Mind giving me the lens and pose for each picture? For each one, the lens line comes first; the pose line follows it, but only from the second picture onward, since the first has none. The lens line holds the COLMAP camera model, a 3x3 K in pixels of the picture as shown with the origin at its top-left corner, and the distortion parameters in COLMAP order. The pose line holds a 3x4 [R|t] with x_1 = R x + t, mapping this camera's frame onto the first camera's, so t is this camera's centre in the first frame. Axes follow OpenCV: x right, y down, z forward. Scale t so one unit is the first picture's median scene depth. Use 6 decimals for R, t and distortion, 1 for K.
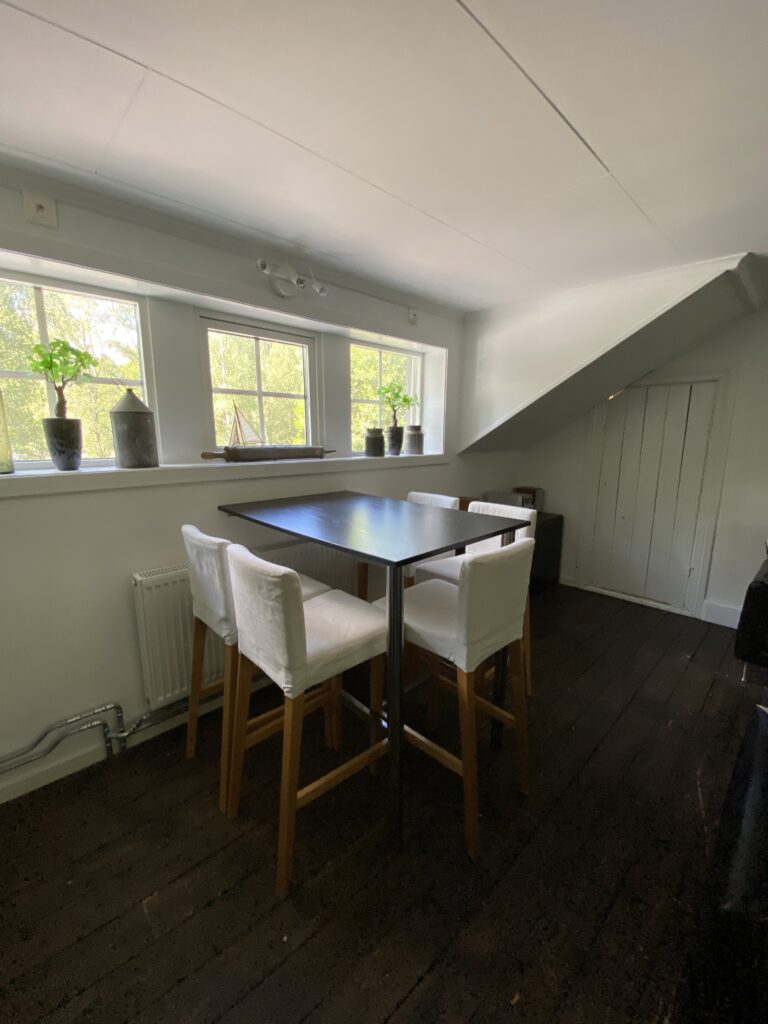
lens RADIAL K [[419.2, 0, 384.5], [0, 419.2, 511.3], [0, 0, 1]] dist [-0.002753, -0.000279]
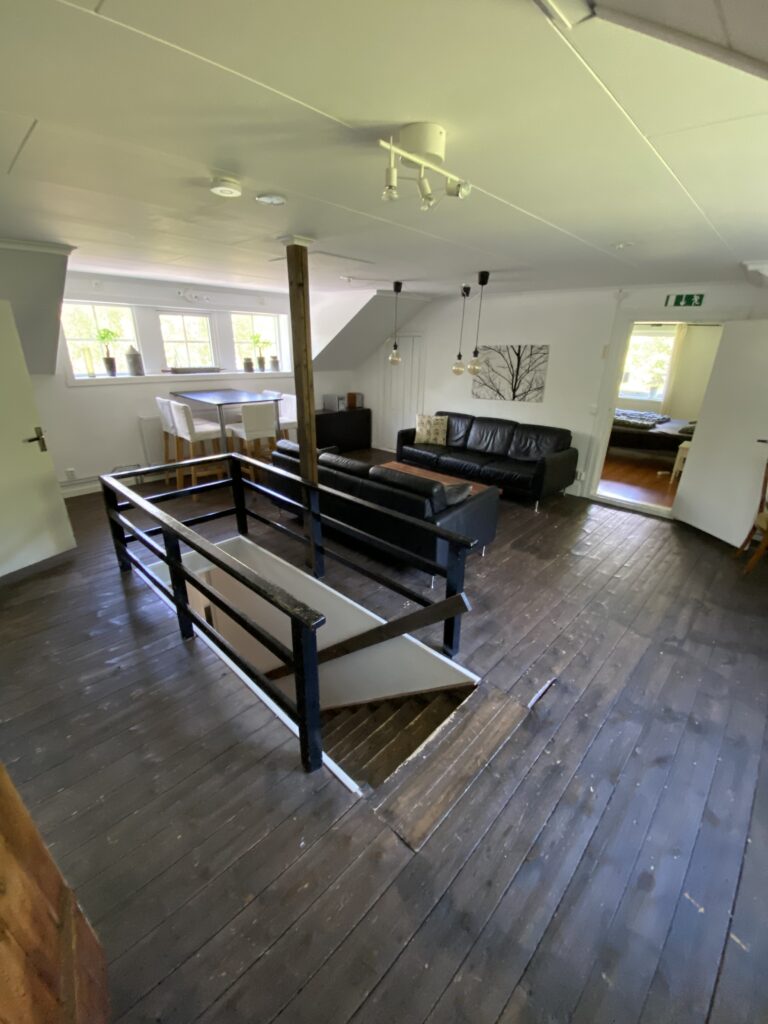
lens RADIAL K [[419.2, 0, 383.5], [0, 419.2, 514.6], [0, 0, 1]] dist [-0.002753, -0.000279]
pose [[0.999242, 0.003468, 0.038762, 0.764099], [-0.011132, 0.979872, 0.199318, 0.185243], [-0.037291, -0.199599, 0.979168, -1.603279]]
